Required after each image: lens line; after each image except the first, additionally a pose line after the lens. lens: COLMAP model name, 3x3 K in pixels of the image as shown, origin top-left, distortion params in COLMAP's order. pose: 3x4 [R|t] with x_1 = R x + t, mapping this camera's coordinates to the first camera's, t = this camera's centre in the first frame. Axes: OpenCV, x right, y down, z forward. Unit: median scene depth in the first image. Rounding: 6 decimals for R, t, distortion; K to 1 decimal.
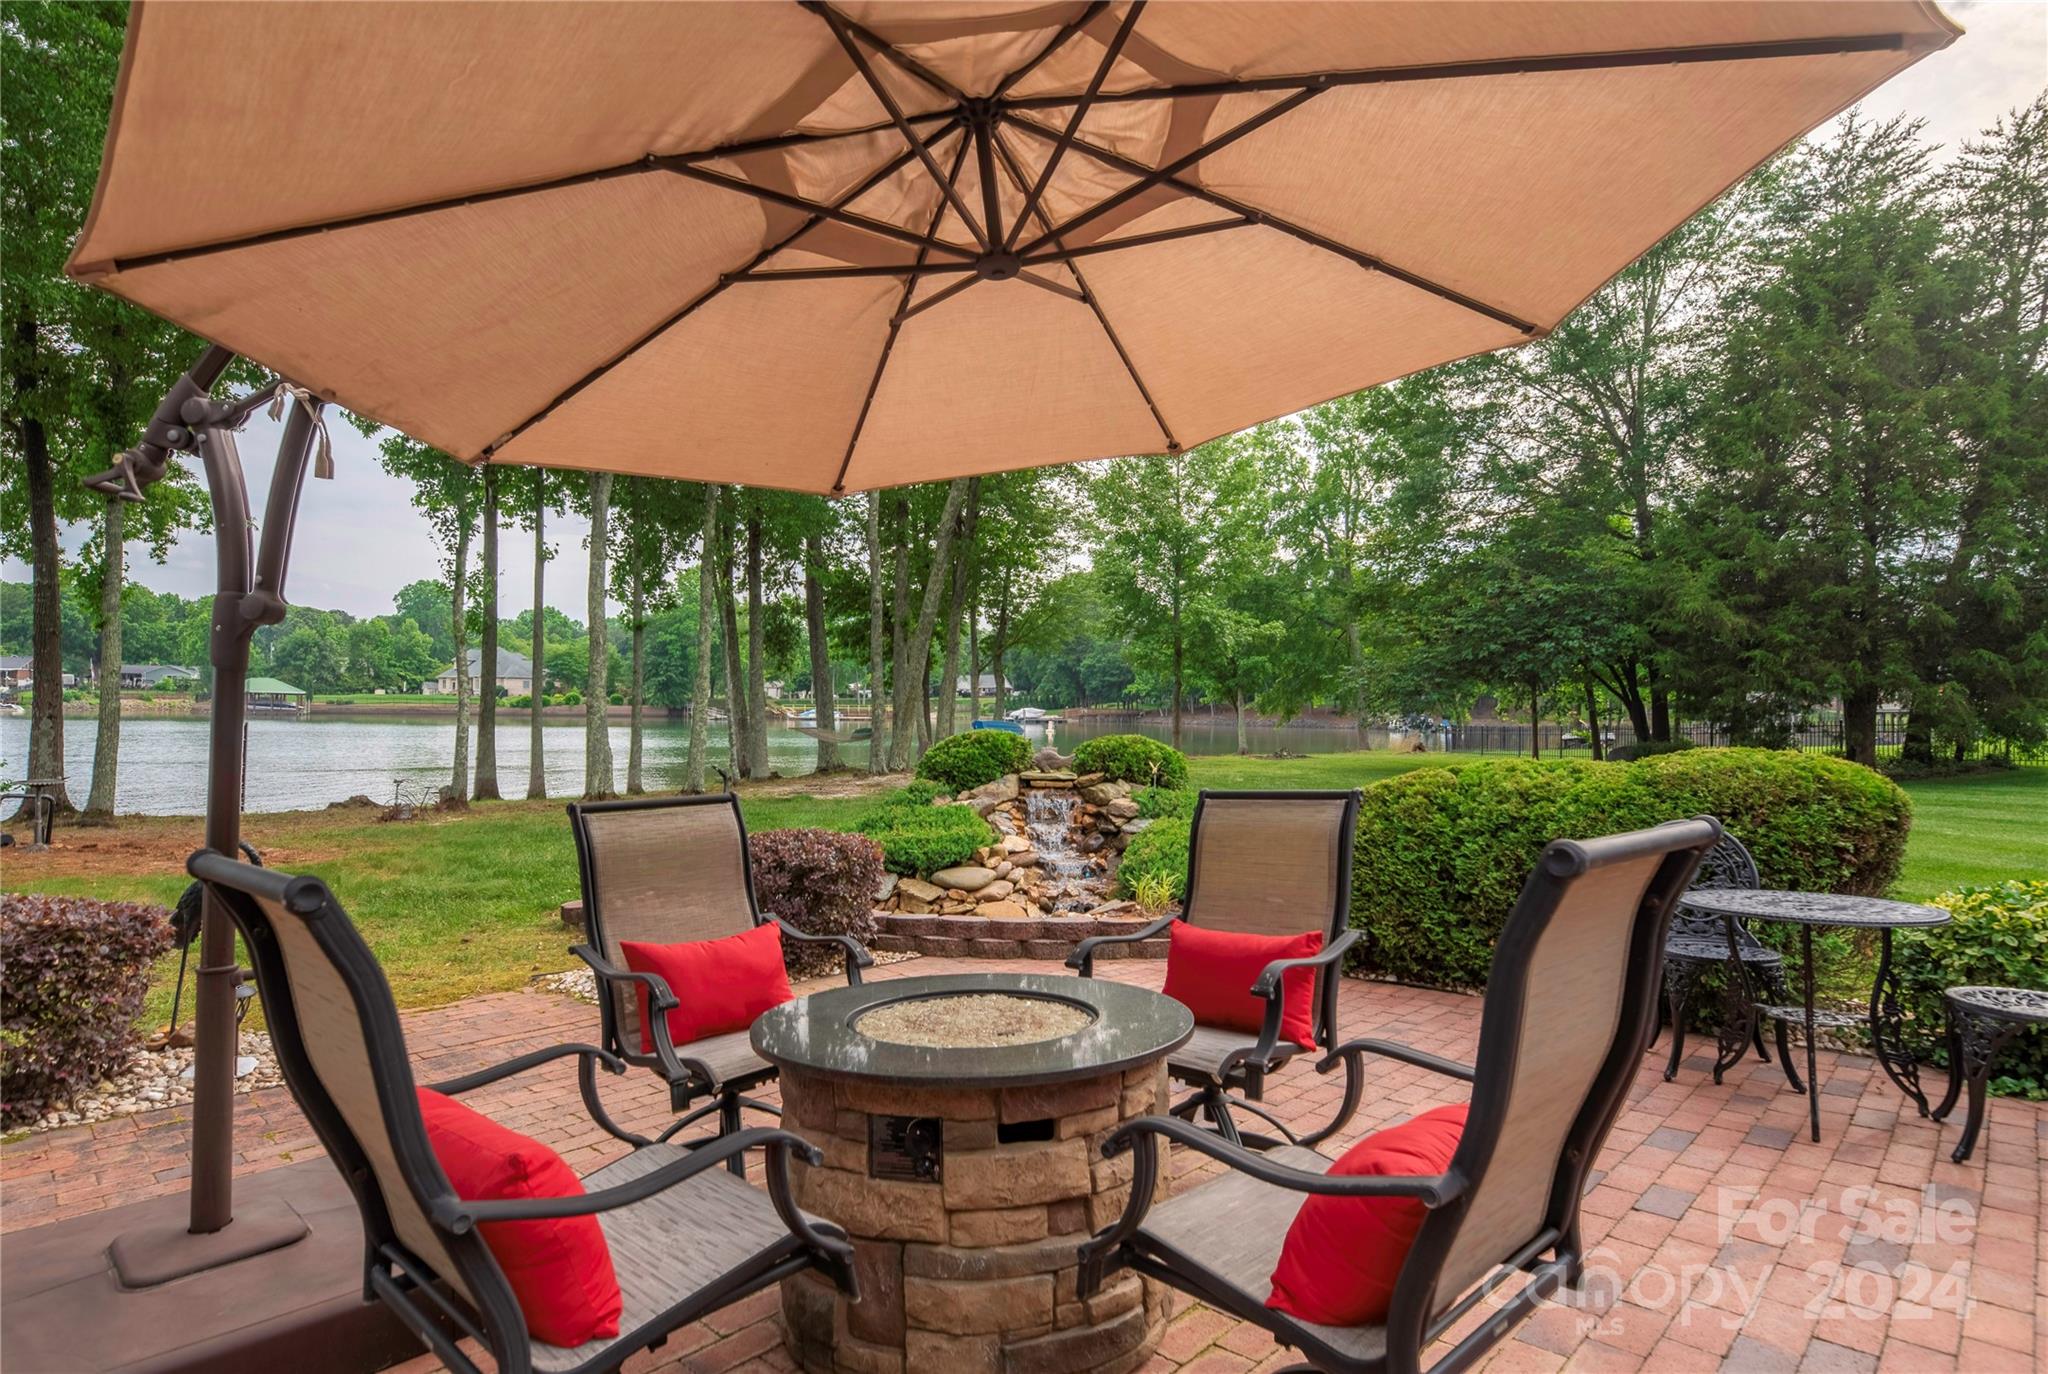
lens RADIAL K [[1039.6, 0, 1024.0], [0, 1039.6, 687.0], [0, 0, 1]] dist [-0.001089, -0.000160]
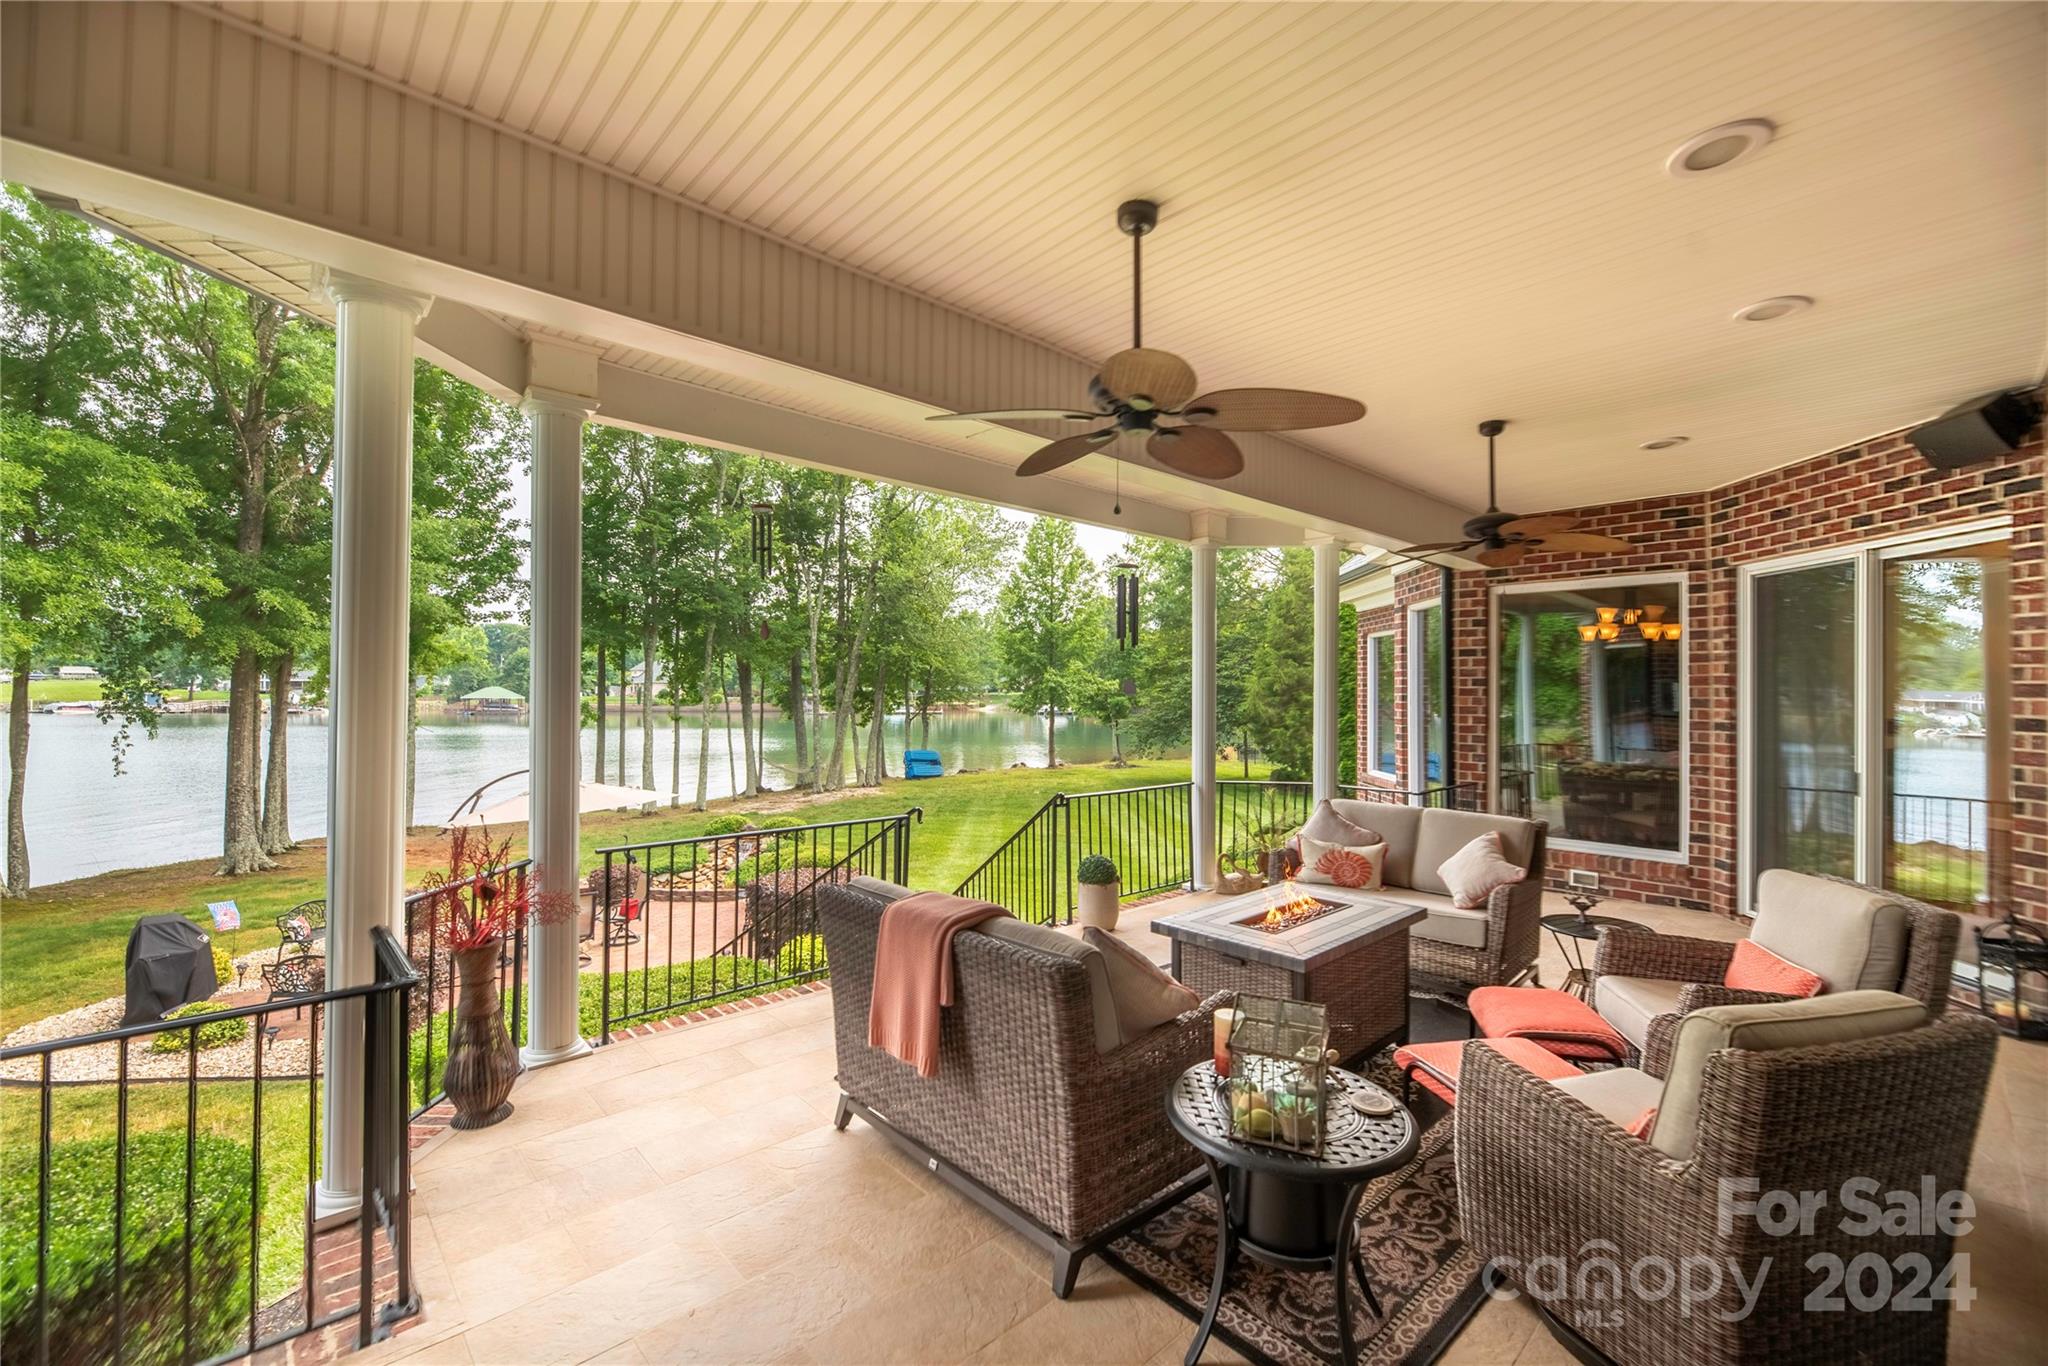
lens RADIAL K [[840.4, 0, 1032.1], [0, 840.4, 680.0], [0, 0, 1]] dist [-0.000436, -0.000328]
pose [[0.998092, -0.012848, -0.060400, 0.953278], [0.013216, 0.999897, 0.005684, -0.342703], [0.060320, -0.006471, 0.998158, -1.233765]]
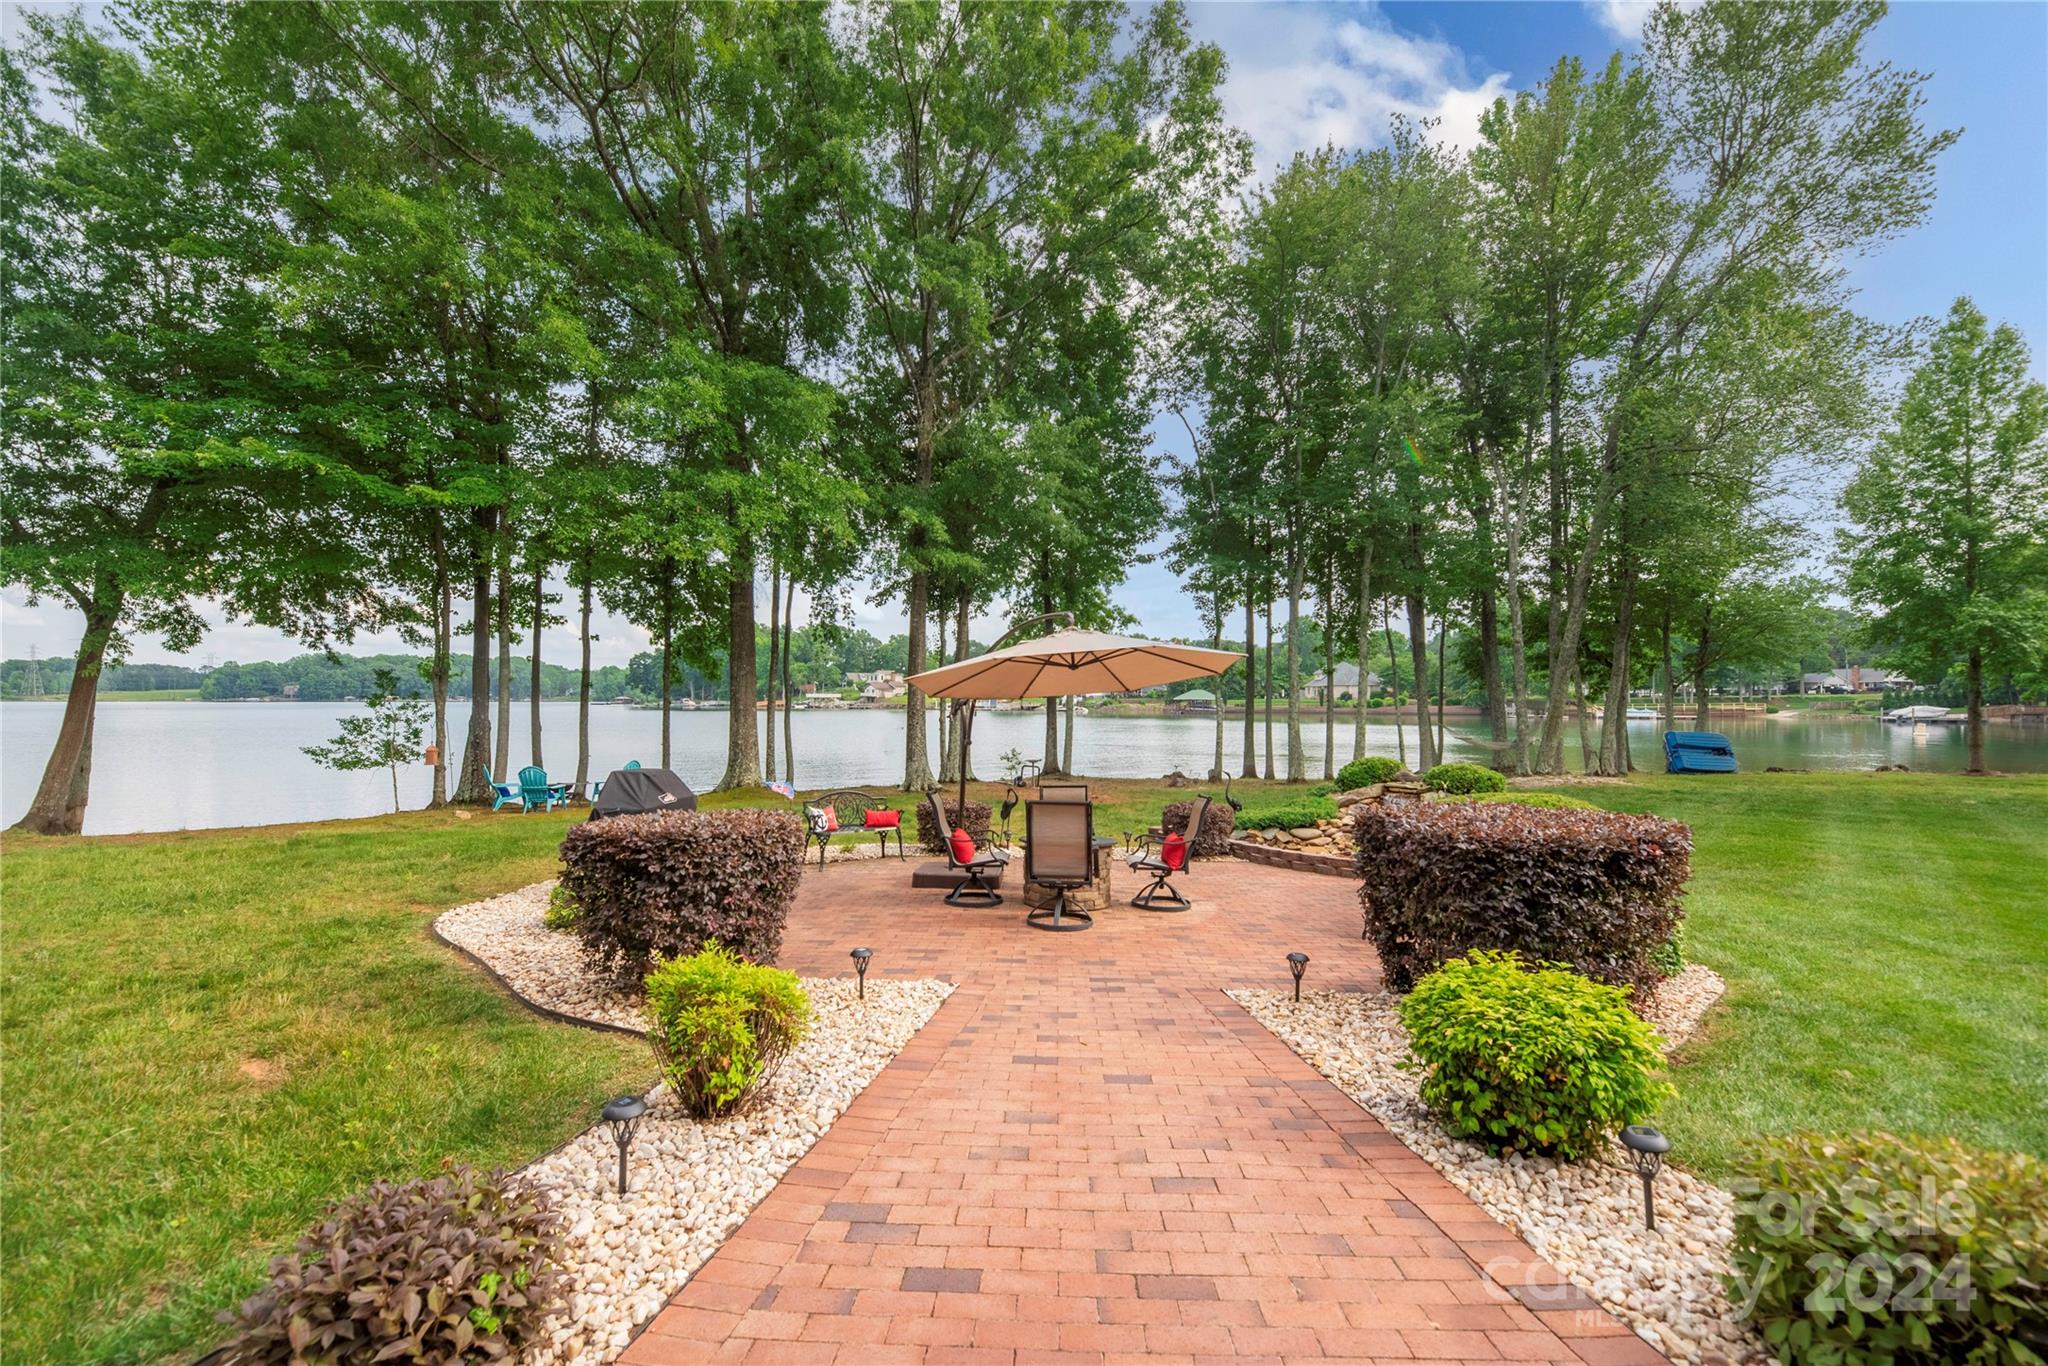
lens RADIAL K [[840.4, 0, 1032.1], [0, 840.4, 680.0], [0, 0, 1]] dist [-0.000436, -0.000328]
pose [[0.670873, -0.031248, -0.740913, 0.676274], [0.022801, 0.999509, -0.021509, -0.077479], [0.741221, -0.002463, 0.671256, -0.414997]]
